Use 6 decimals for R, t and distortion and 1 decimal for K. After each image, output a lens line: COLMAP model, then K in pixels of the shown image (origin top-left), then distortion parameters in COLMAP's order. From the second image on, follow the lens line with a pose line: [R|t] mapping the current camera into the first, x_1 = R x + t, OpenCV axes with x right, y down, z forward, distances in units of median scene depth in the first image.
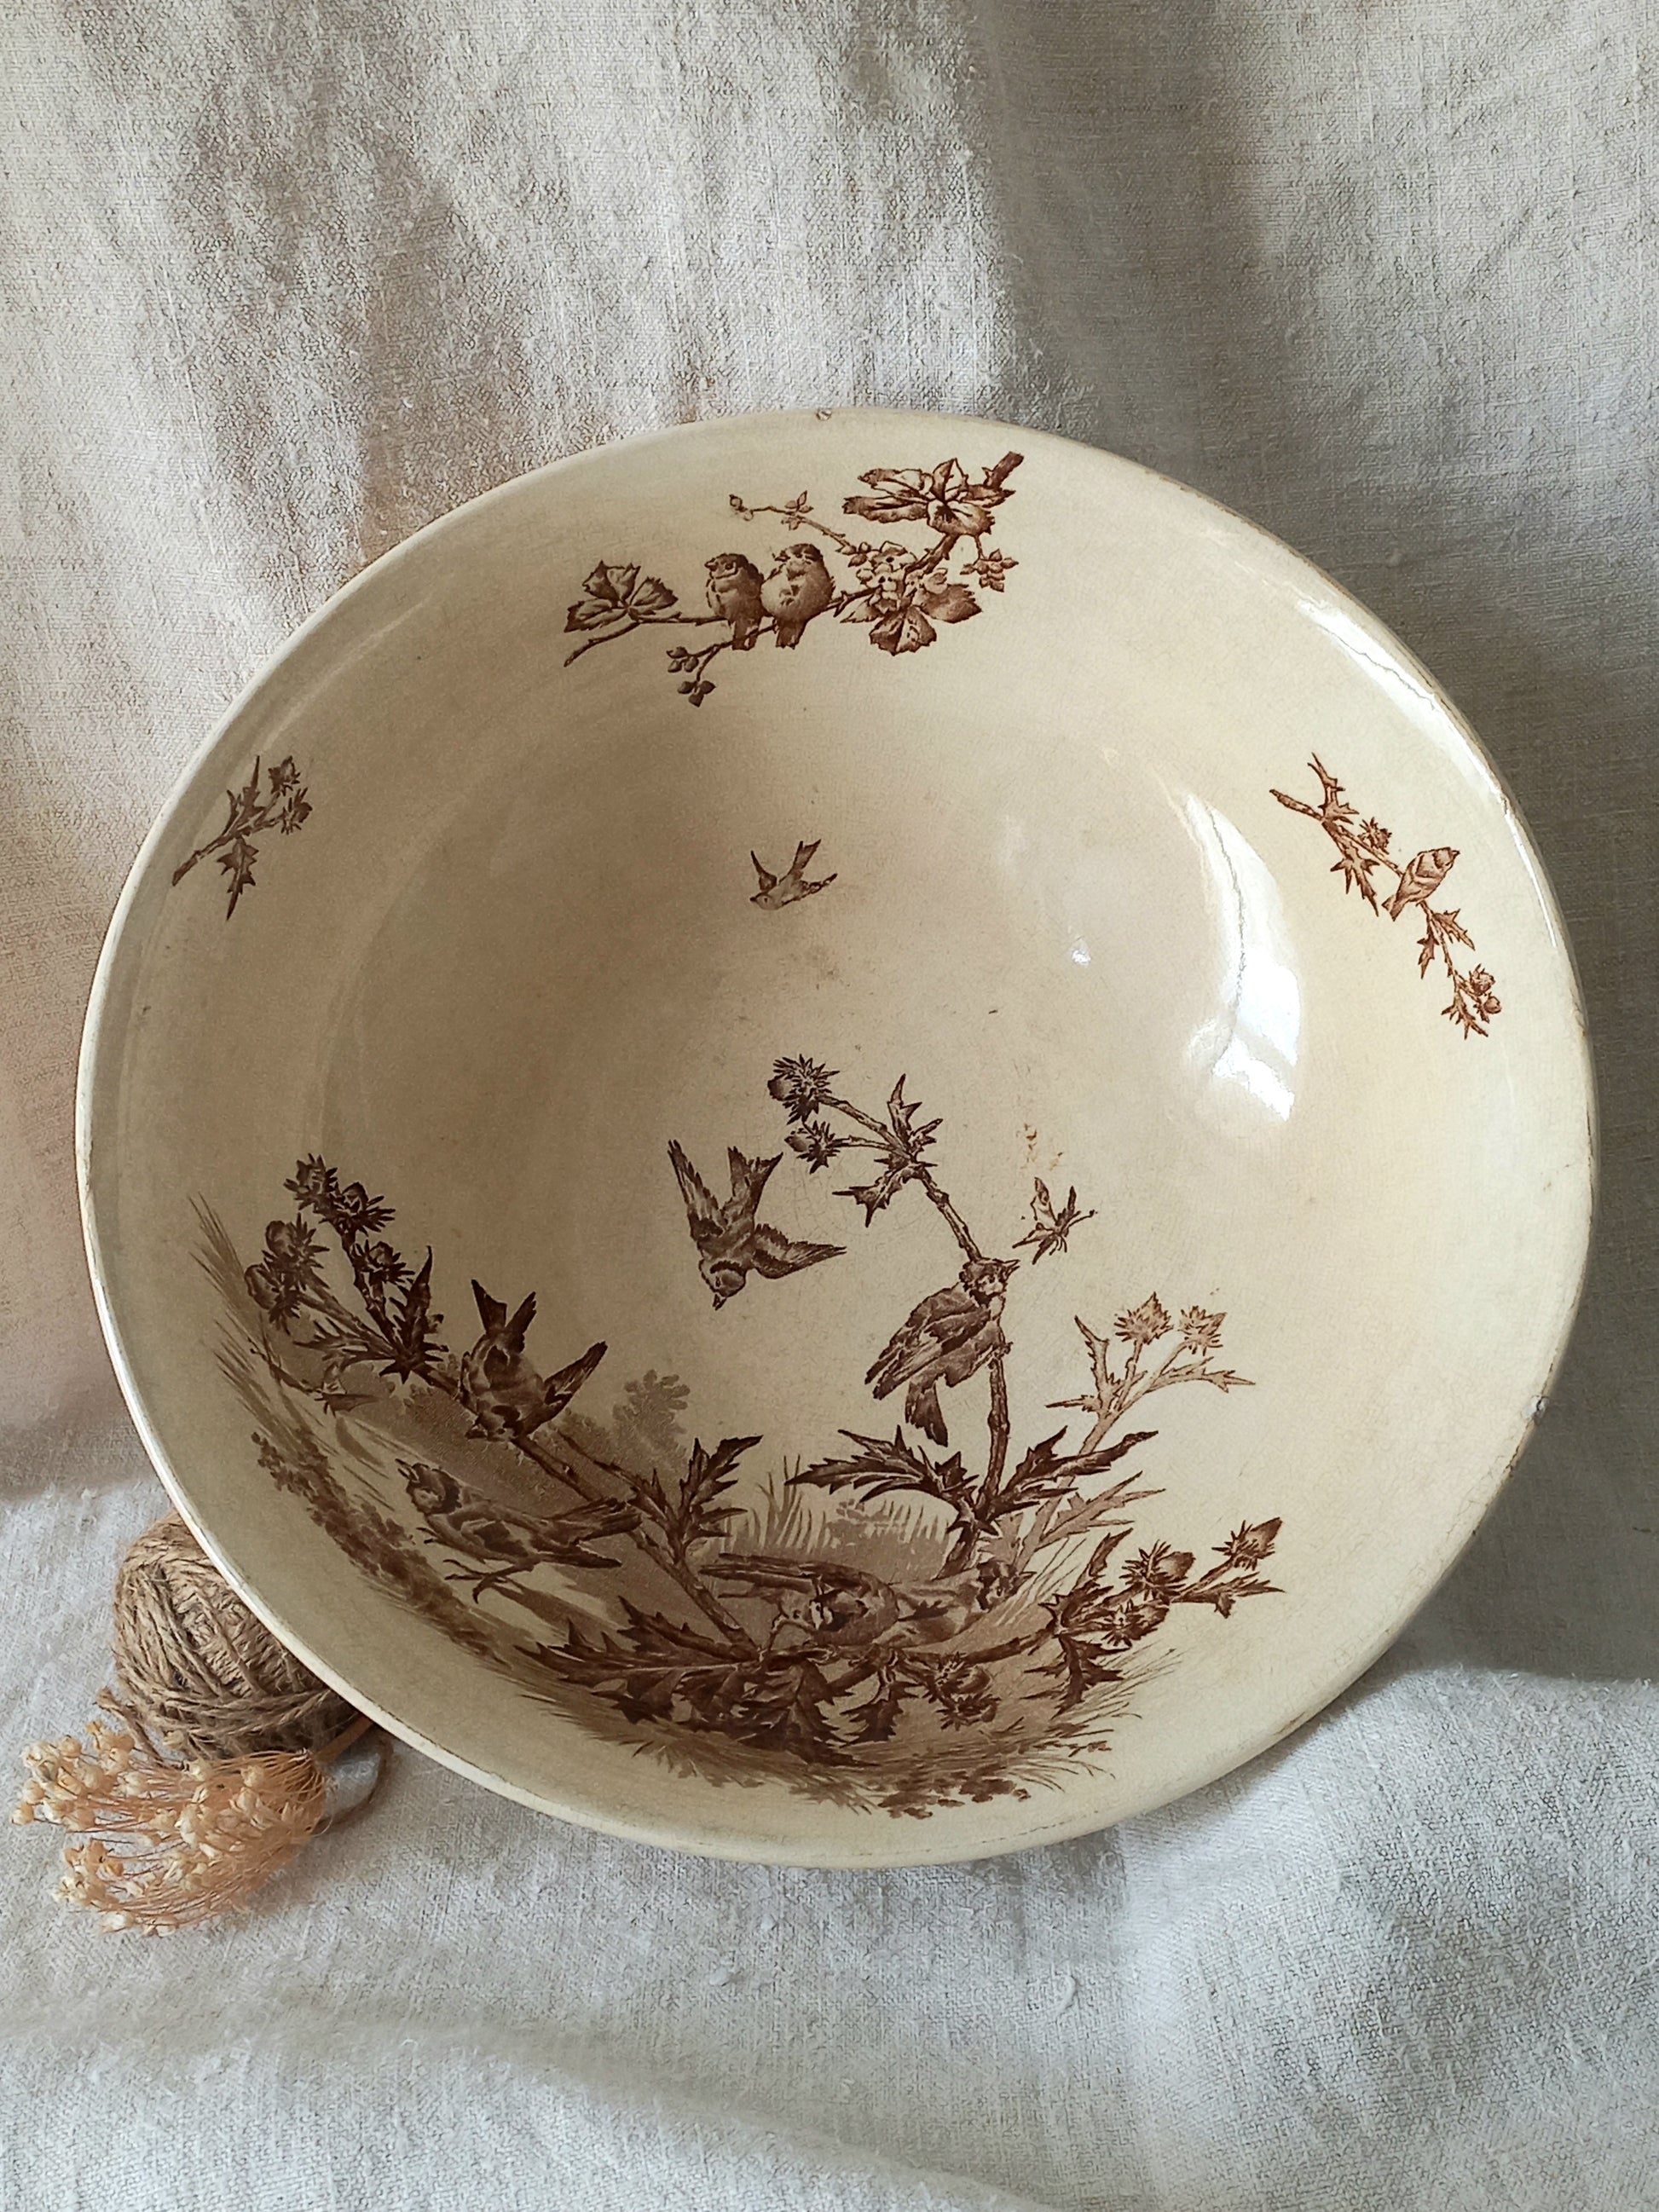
lens RADIAL K [[2788.0, 0, 788.6], [0, 2788.0, 1078.0], [0, 0, 1]] dist [0.076118, -0.216665]
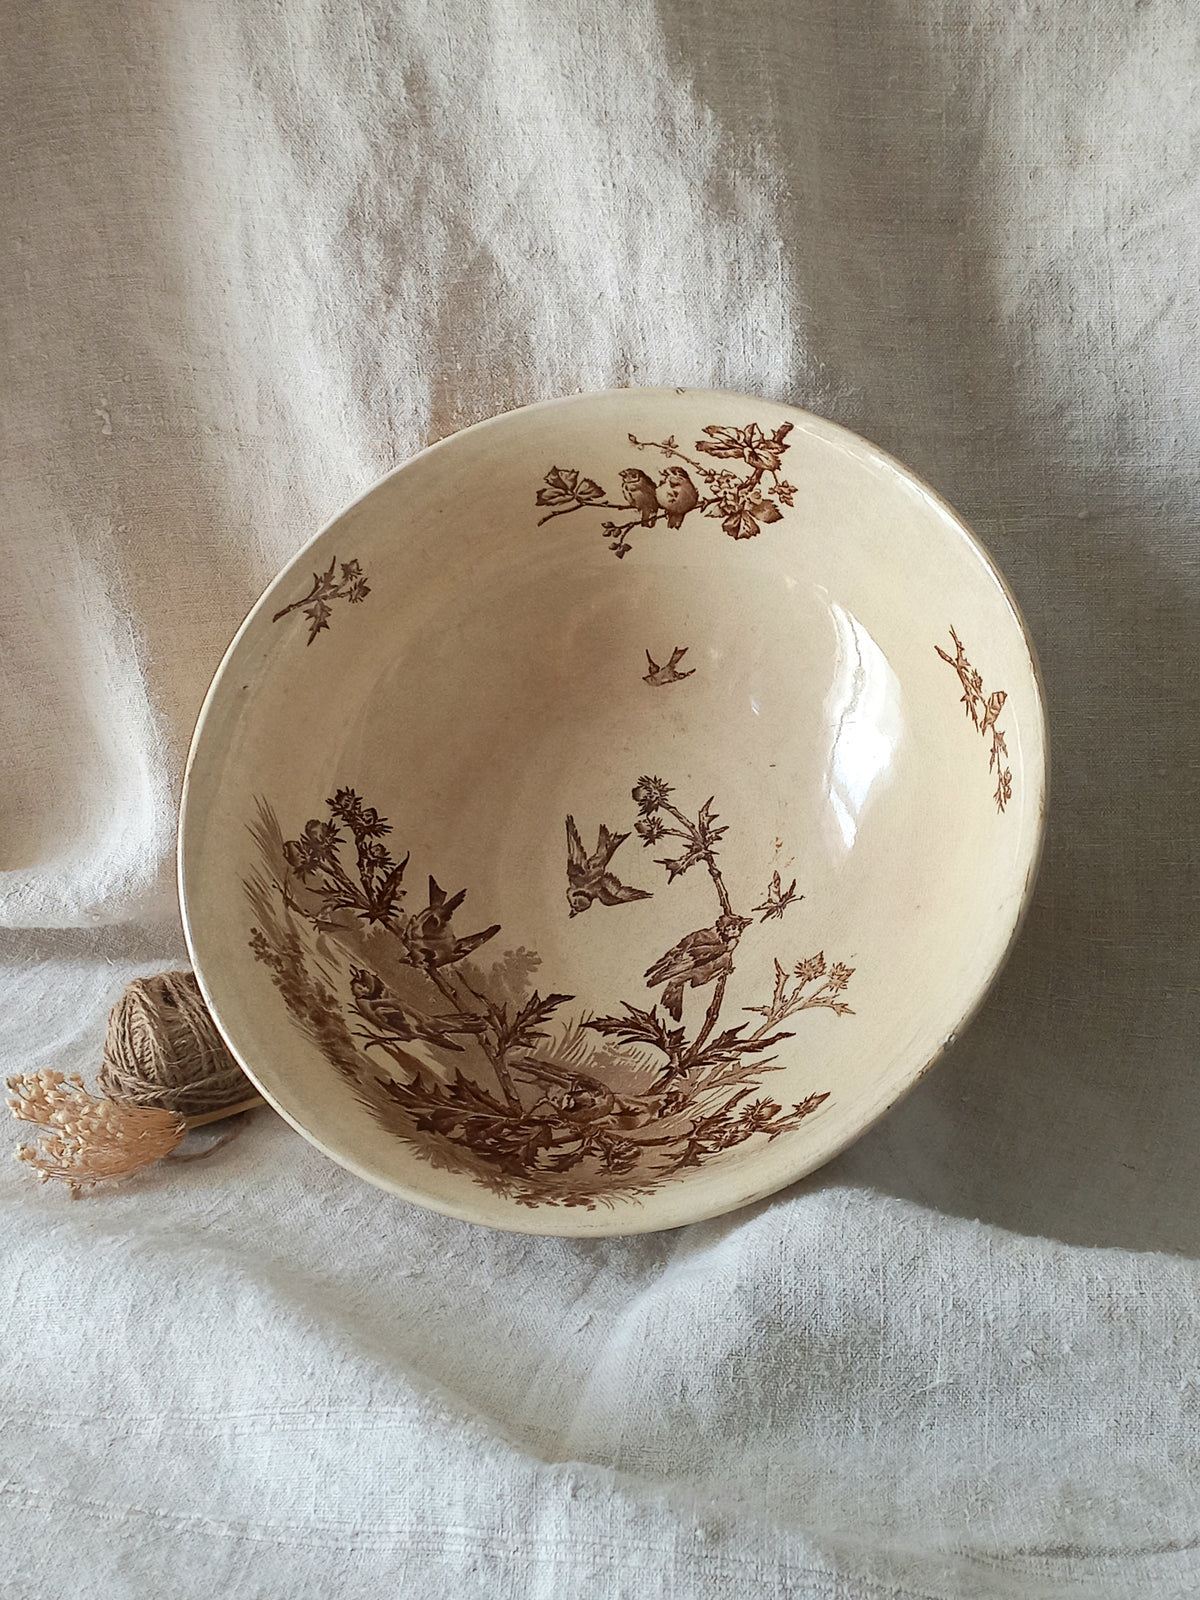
lens RADIAL K [[2008.4, 0, 564.1], [0, 2008.4, 756.4], [0, 0, 1]] dist [0.013062, -0.082495]
pose [[0.932985, 0.136724, -0.332935, 0.366861], [-0.152314, 0.988108, -0.021051, 0.014276], [0.326097, 0.070351, 0.942715, -0.135781]]
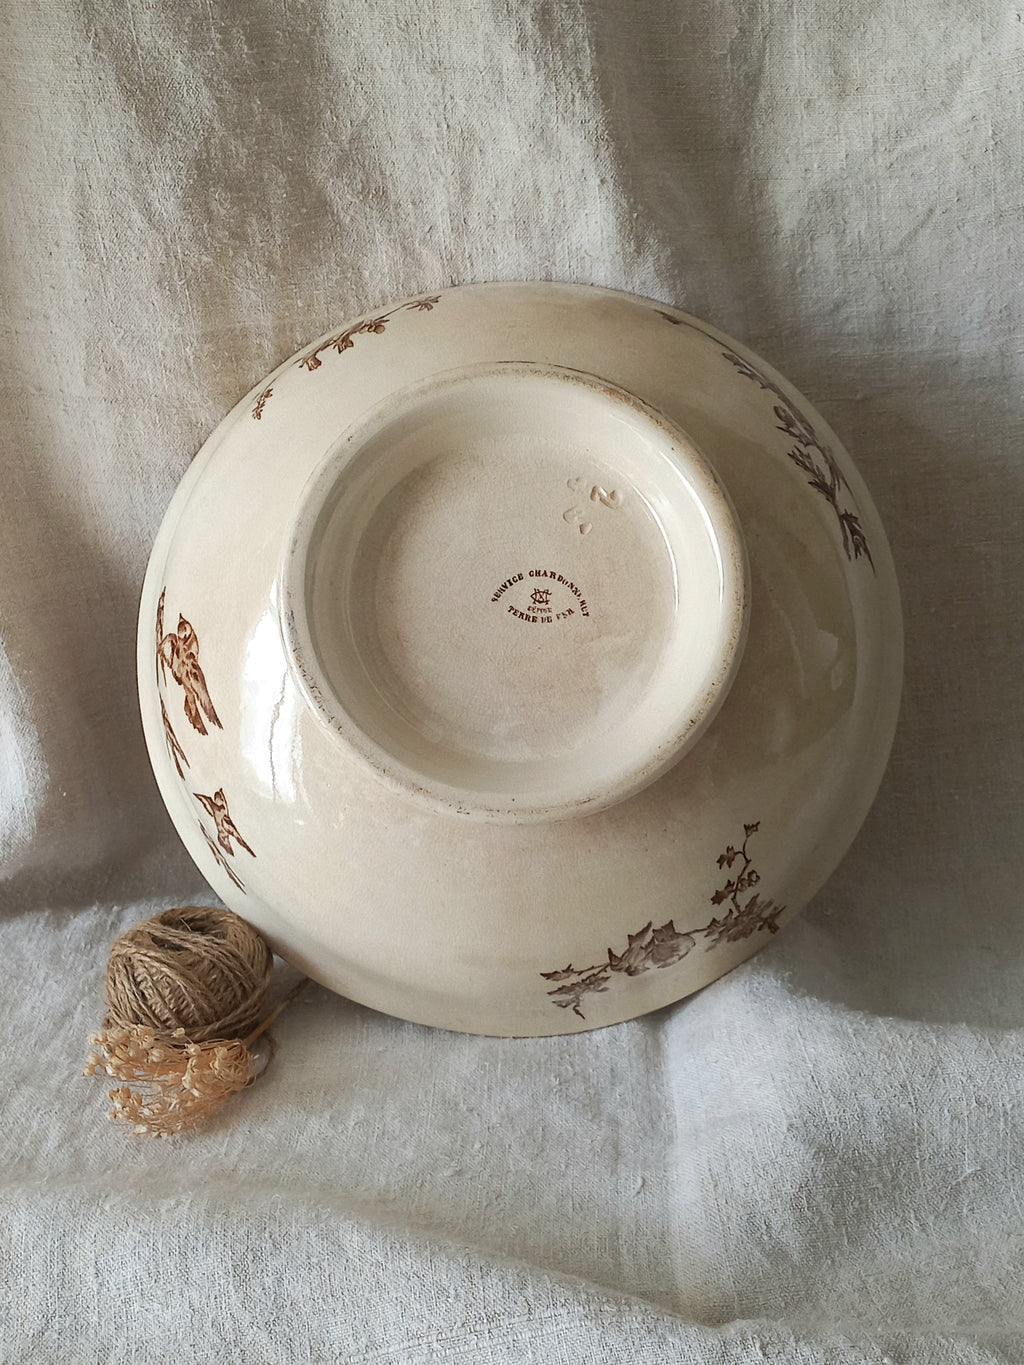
lens RADIAL K [[1755.6, 0, 521.0], [0, 1755.6, 627.9], [0, 0, 1]] dist [-0.007423, 0.002413]
pose [[0.999365, 0.020768, -0.028959, 0.039892], [-0.021672, 0.999277, -0.031235, 0.000758], [0.028290, 0.031843, 0.999092, -0.126963]]
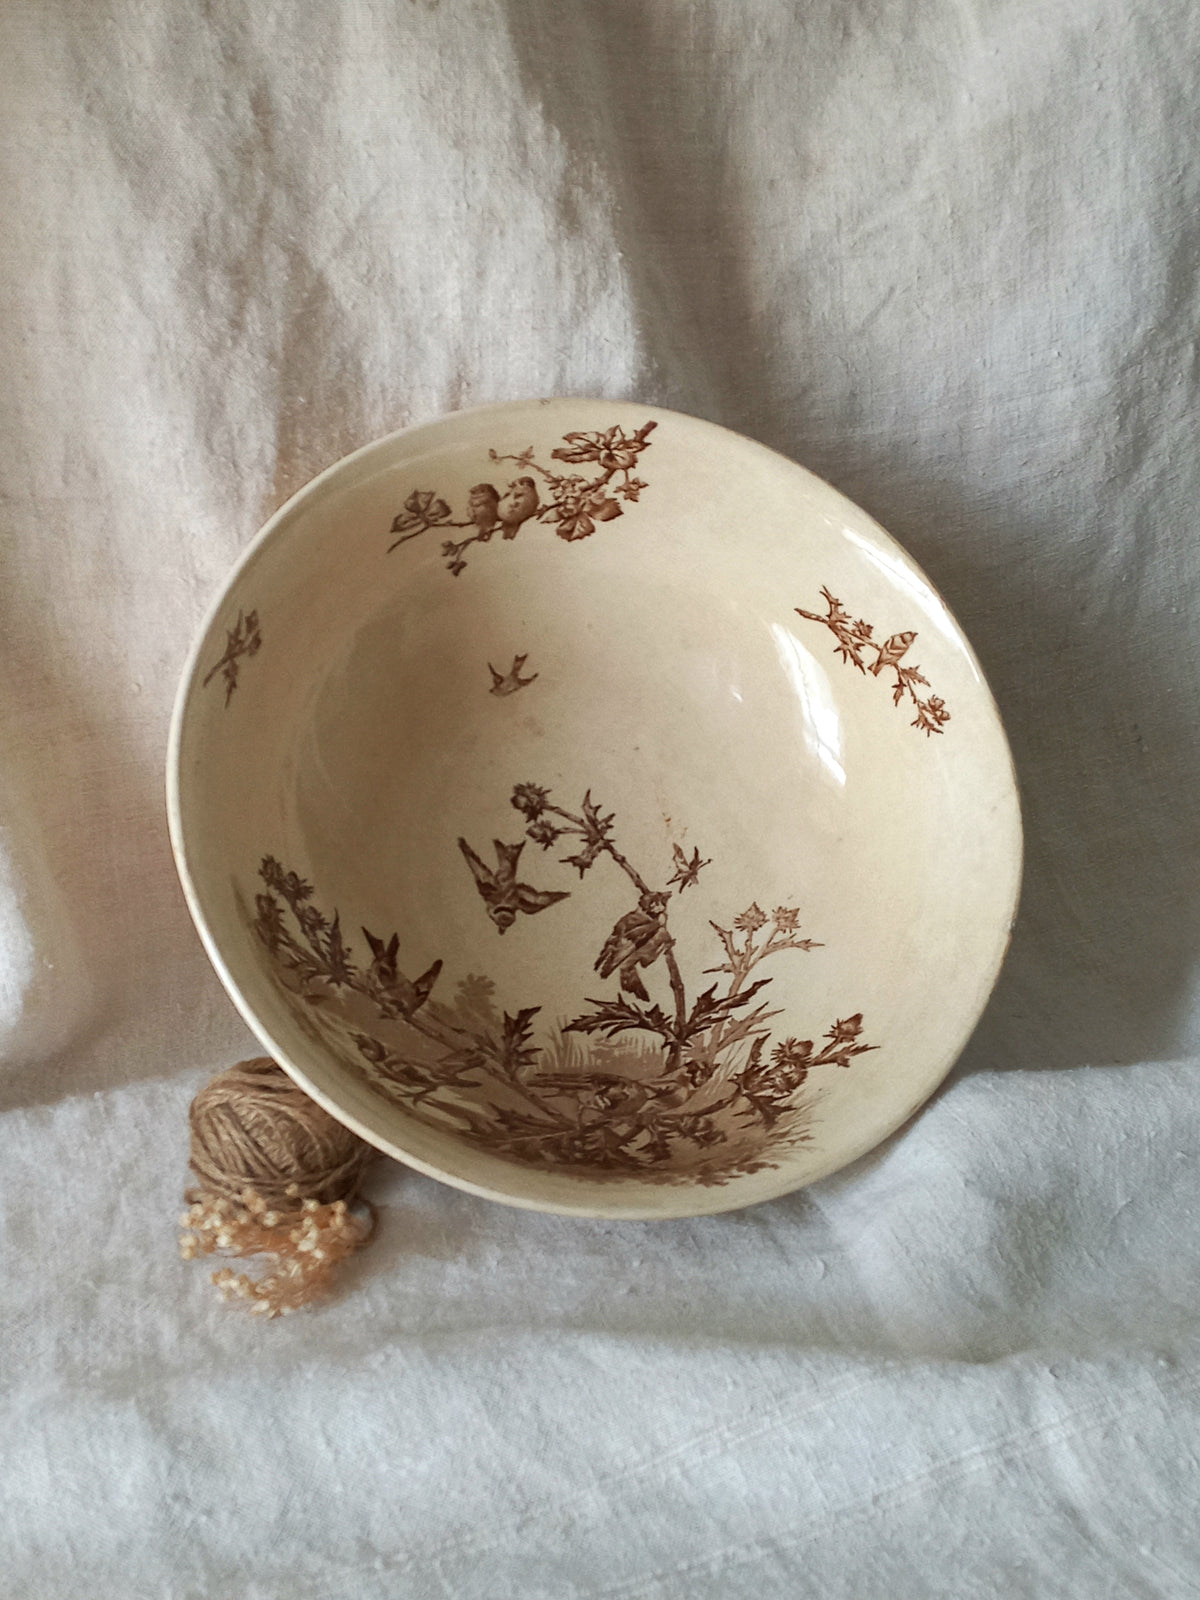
lens RADIAL K [[2008.4, 0, 564.1], [0, 2008.4, 756.4], [0, 0, 1]] dist [0.013062, -0.082495]
pose [[0.965362, -0.061330, 0.253605, -0.295589], [0.081264, 0.994310, -0.068880, 0.064826], [-0.247938, 0.087103, 0.964852, -0.174151]]
